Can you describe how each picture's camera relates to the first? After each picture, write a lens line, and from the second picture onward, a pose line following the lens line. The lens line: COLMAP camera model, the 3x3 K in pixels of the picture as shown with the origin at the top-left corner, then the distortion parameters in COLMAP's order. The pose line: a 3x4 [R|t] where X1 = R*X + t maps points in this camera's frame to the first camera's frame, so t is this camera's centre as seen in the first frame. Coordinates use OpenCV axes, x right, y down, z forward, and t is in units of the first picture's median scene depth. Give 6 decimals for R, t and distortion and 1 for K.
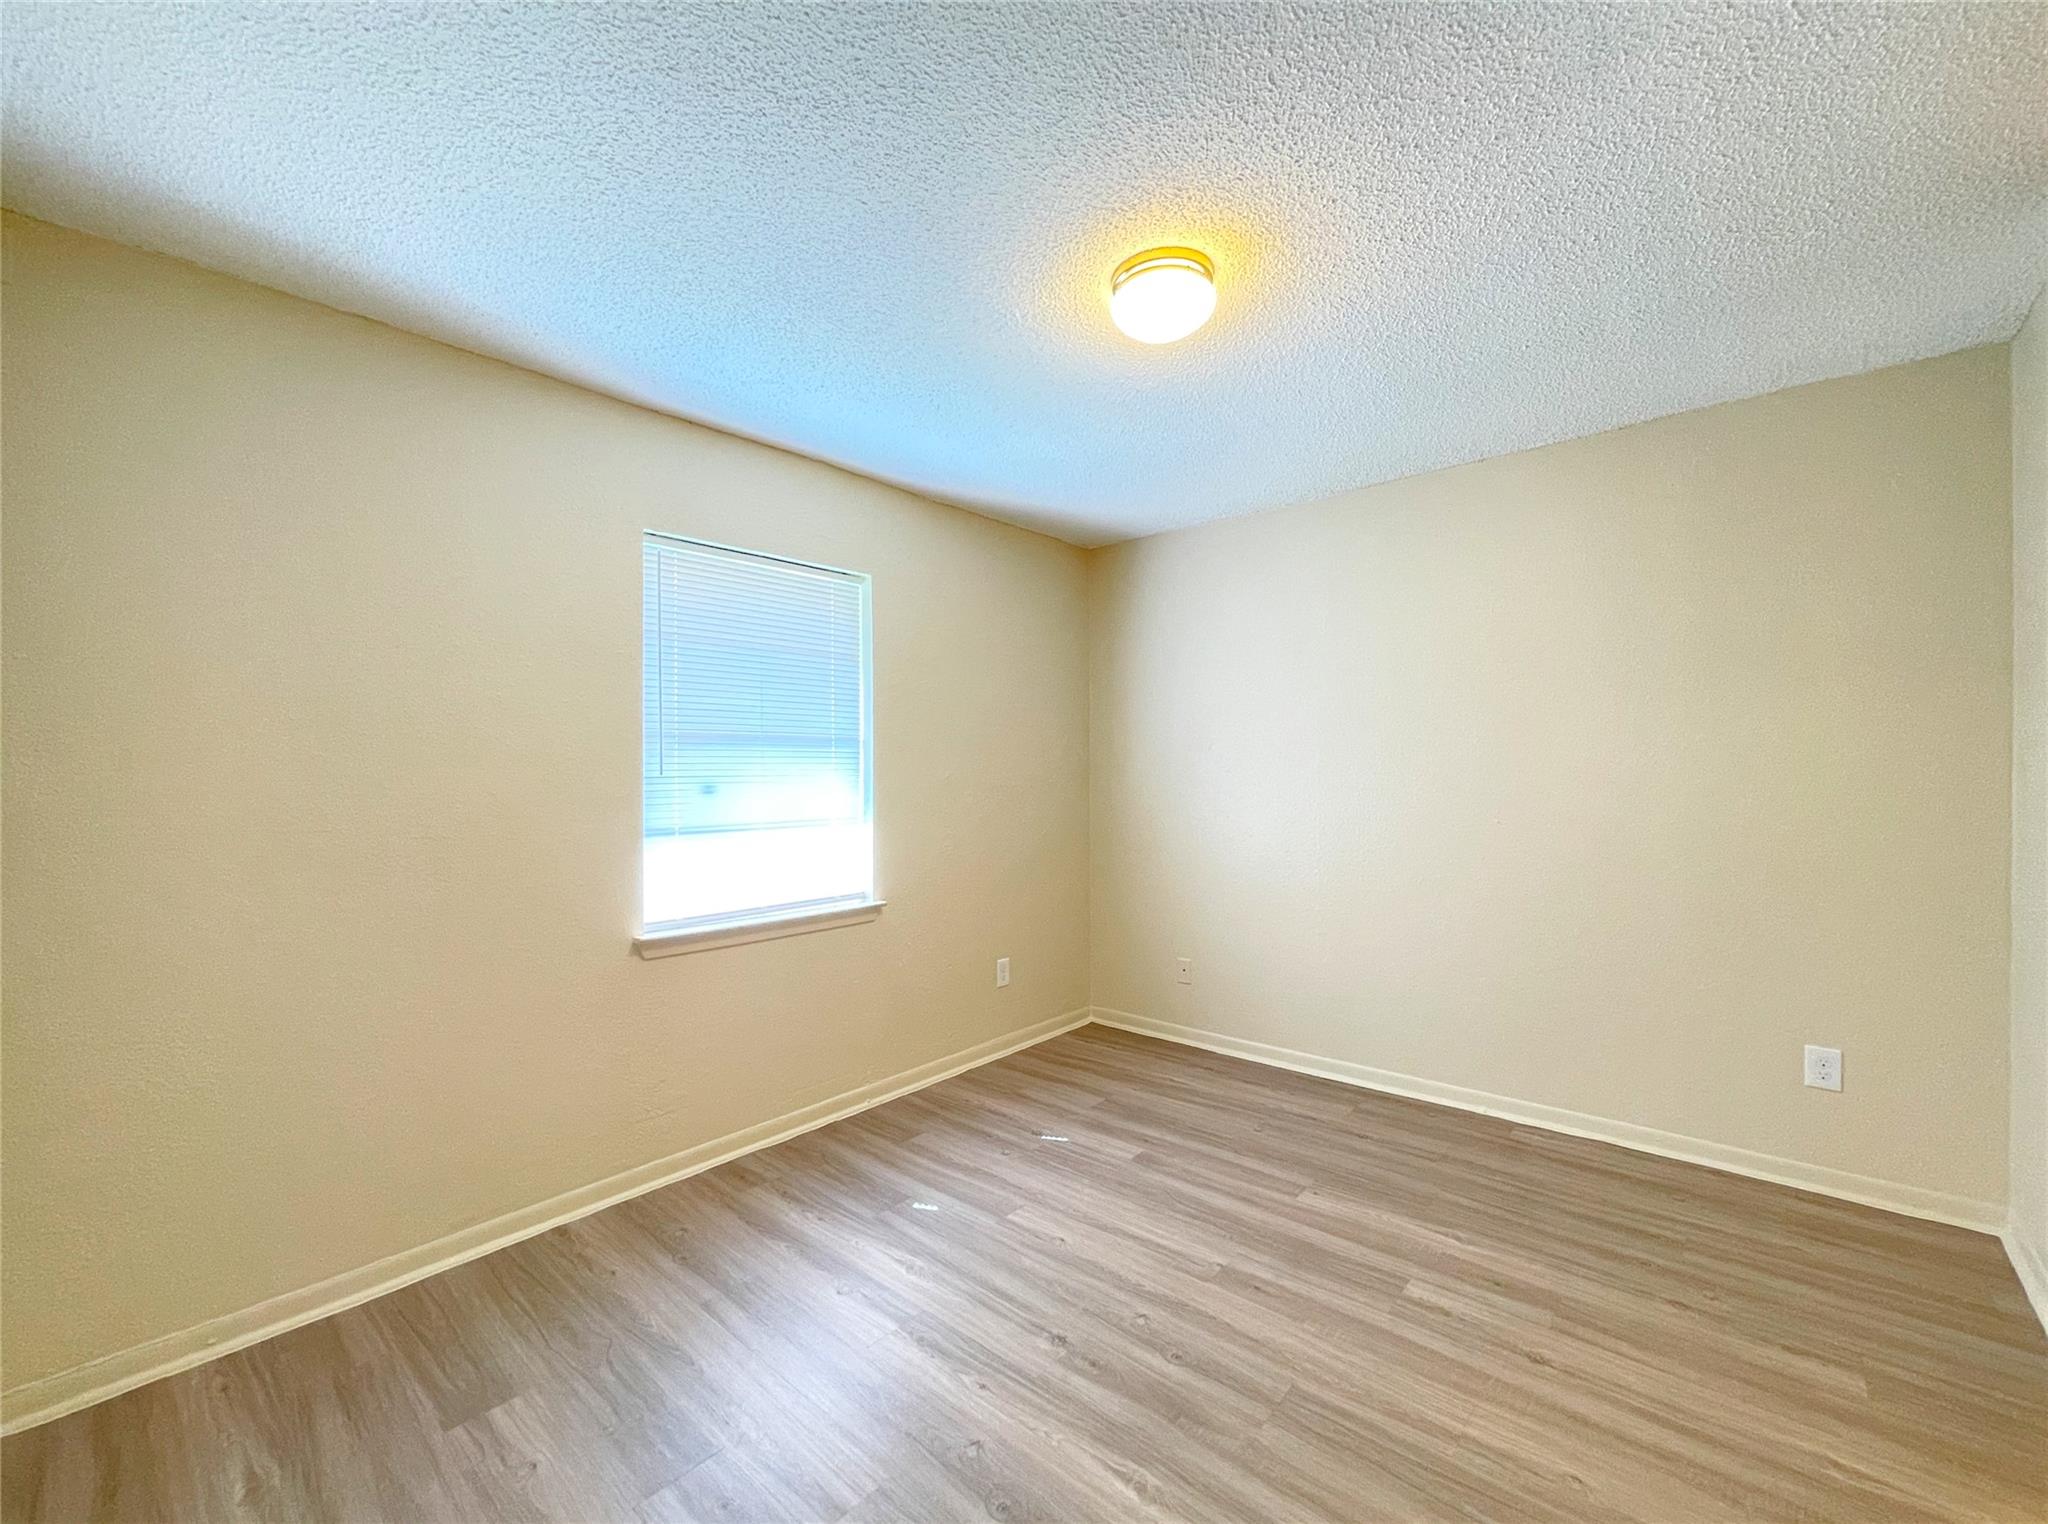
lens RADIAL K [[847.9, 0, 1021.1], [0, 847.9, 763.1], [0, 0, 1]] dist [-0.014596, -0.000775]
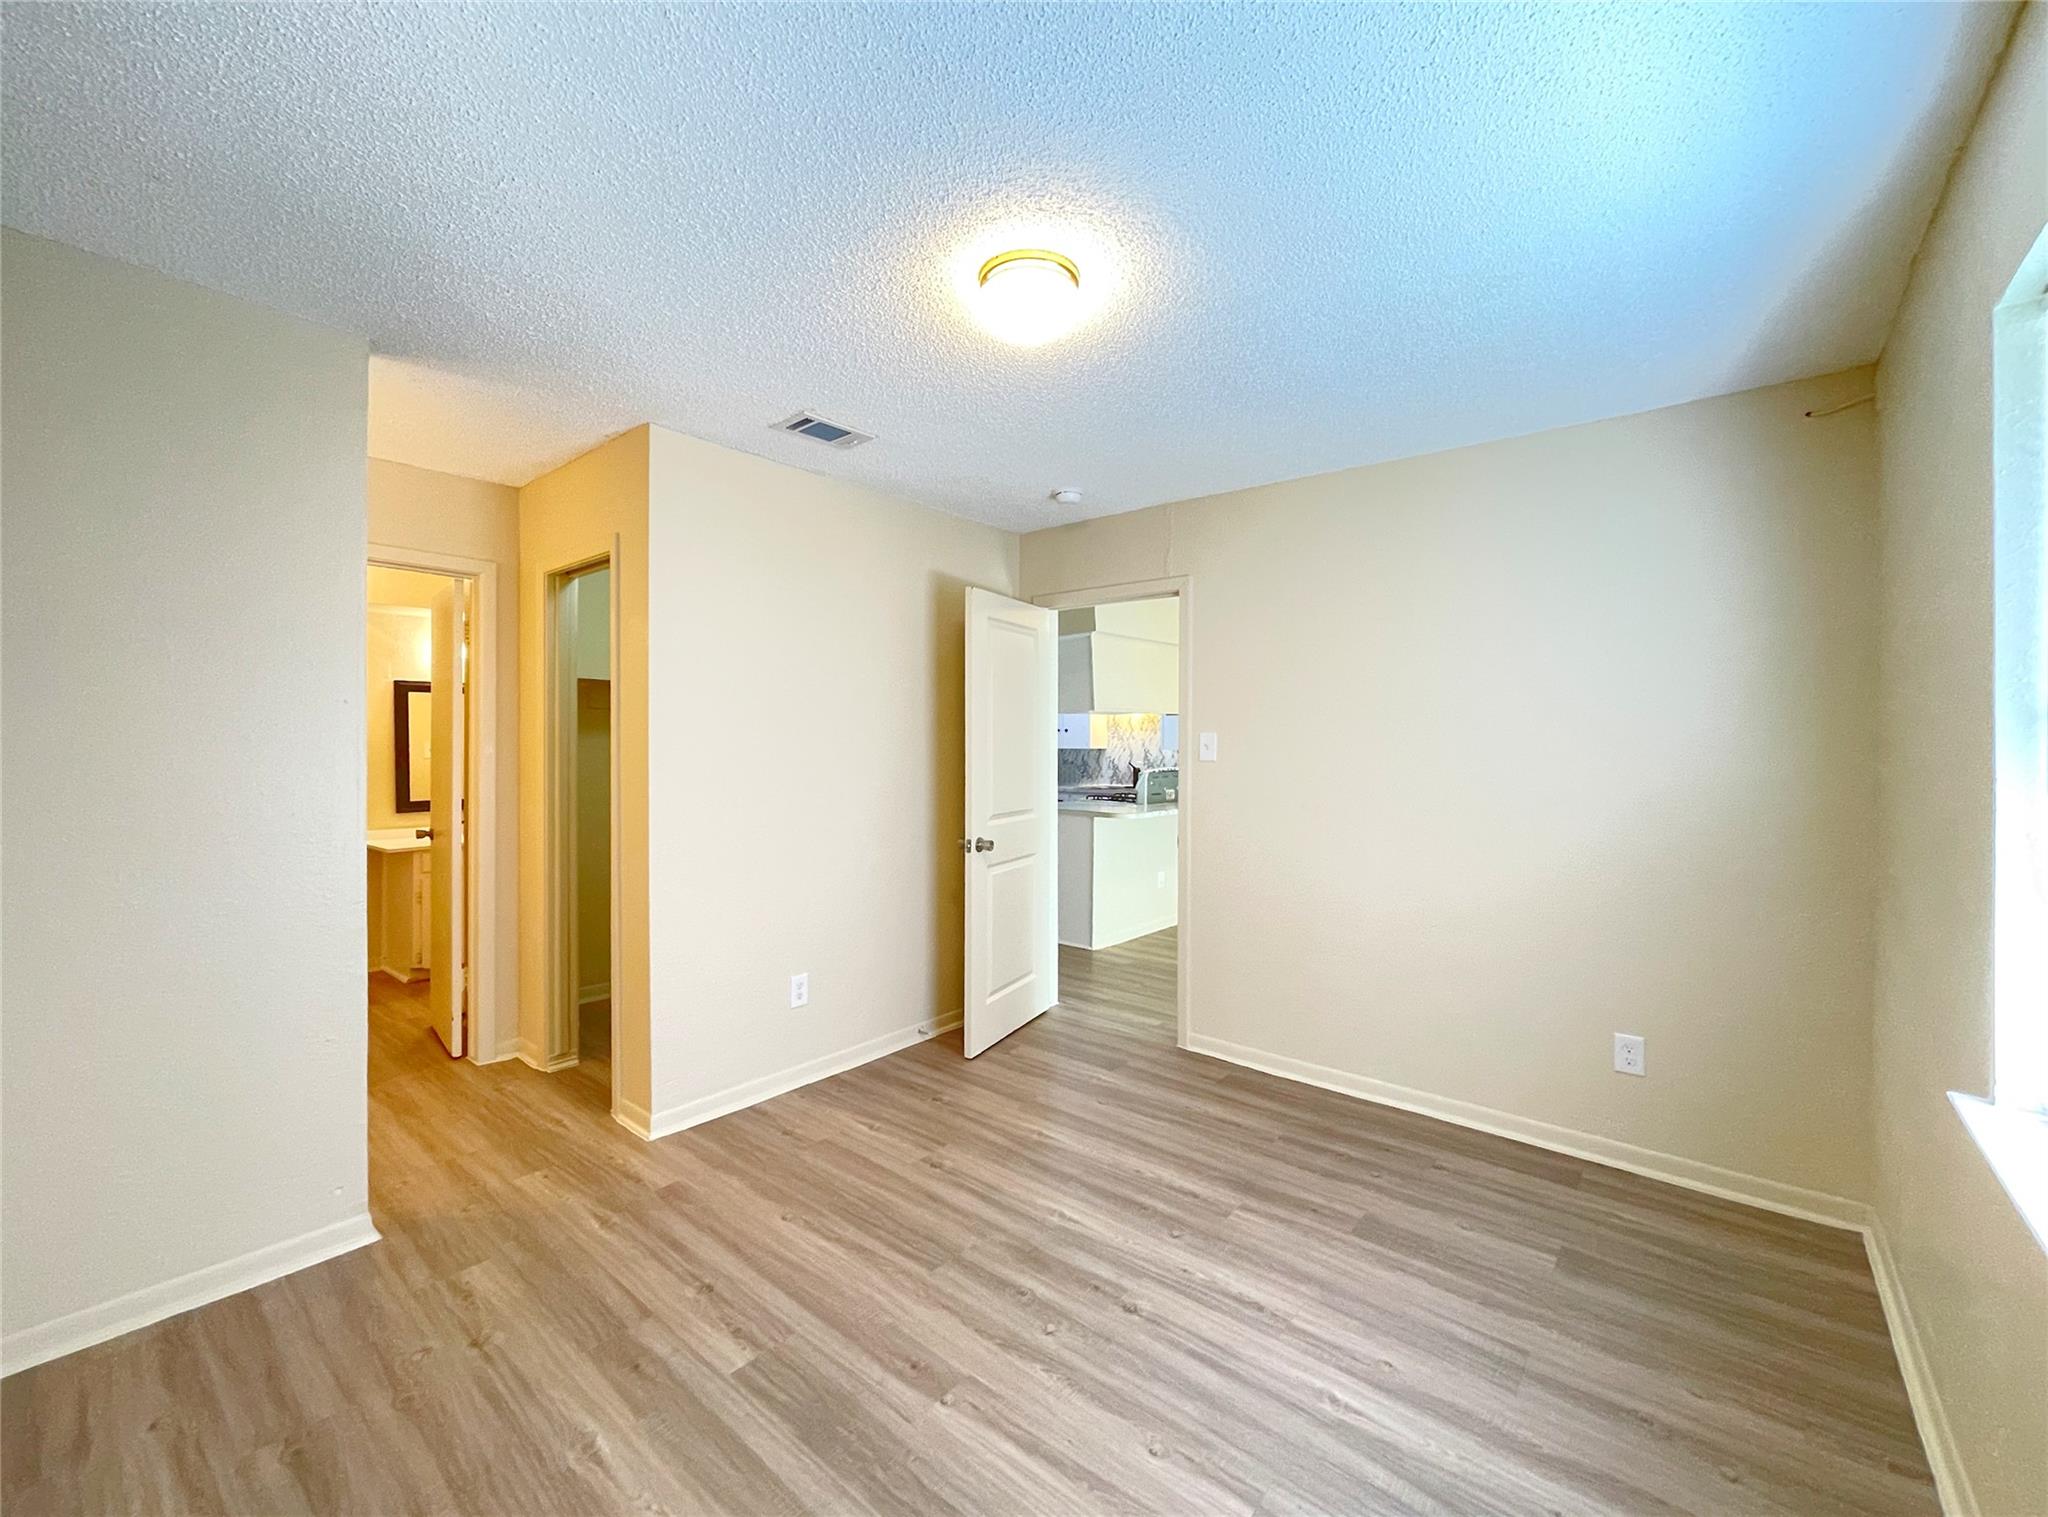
lens RADIAL K [[847.9, 0, 1015.2], [0, 847.9, 753.9], [0, 0, 1]] dist [-0.014596, -0.000775]
pose [[-0.999427, 0.004878, -0.033505, 0.214550], [0.005051, 0.999974, -0.005097, -0.006654], [0.033480, -0.005264, -0.999426, 1.992570]]
